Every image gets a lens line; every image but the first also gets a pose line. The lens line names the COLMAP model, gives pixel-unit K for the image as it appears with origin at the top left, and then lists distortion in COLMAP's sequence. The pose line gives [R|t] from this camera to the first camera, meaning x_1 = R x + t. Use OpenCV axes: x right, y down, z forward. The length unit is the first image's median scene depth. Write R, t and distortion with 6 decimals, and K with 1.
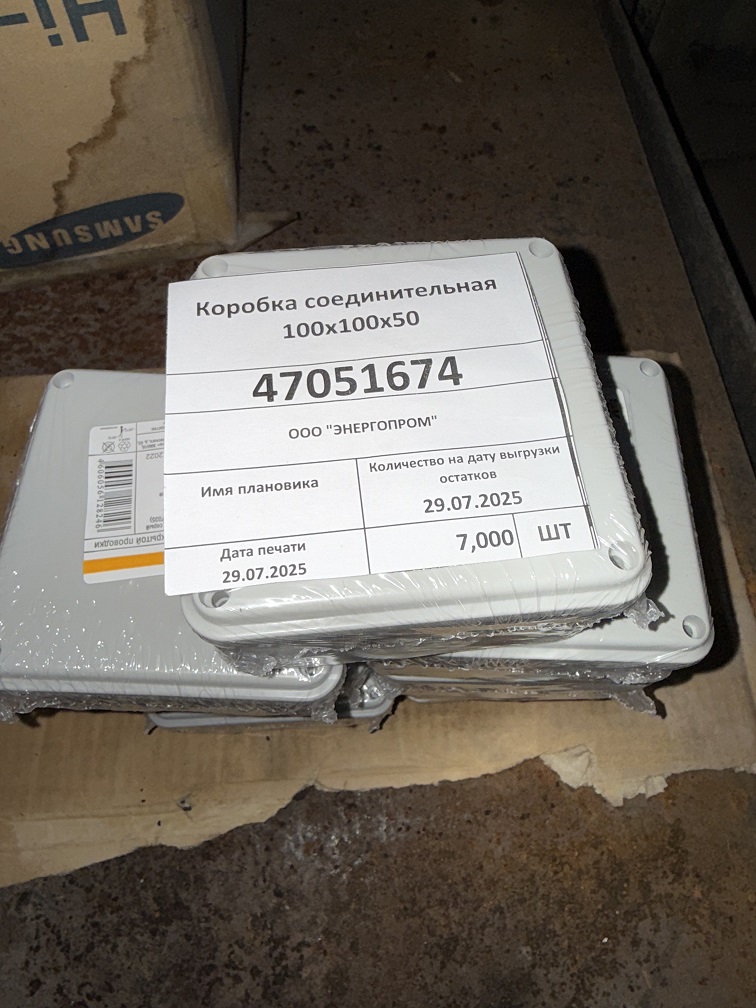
lens RADIAL K [[769.9, 0, 381.9], [0, 769.9, 471.9], [0, 0, 1]] dist [0.025790, 0.004310]
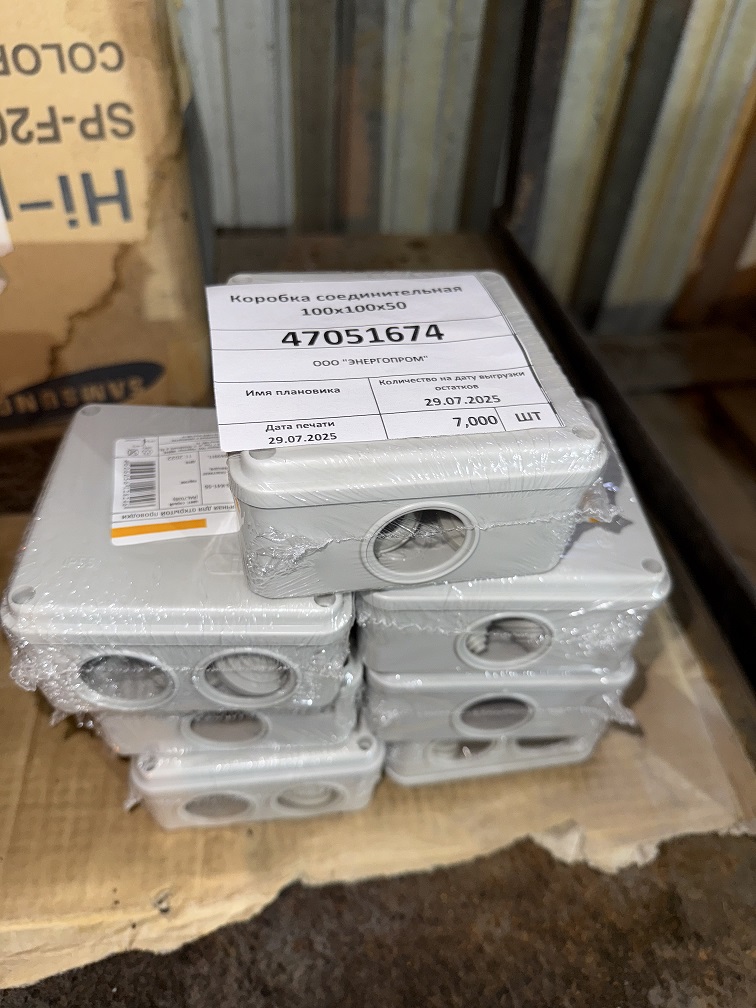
lens RADIAL K [[778.4, 0, 397.6], [0, 778.4, 502.9], [0, 0, 1]] dist [0.086459, -0.106336]
pose [[0.994147, -0.025669, 0.104946, -0.110926], [0.056933, 0.950020, -0.306954, 0.510662], [-0.091822, 0.311132, 0.945920, -0.134247]]
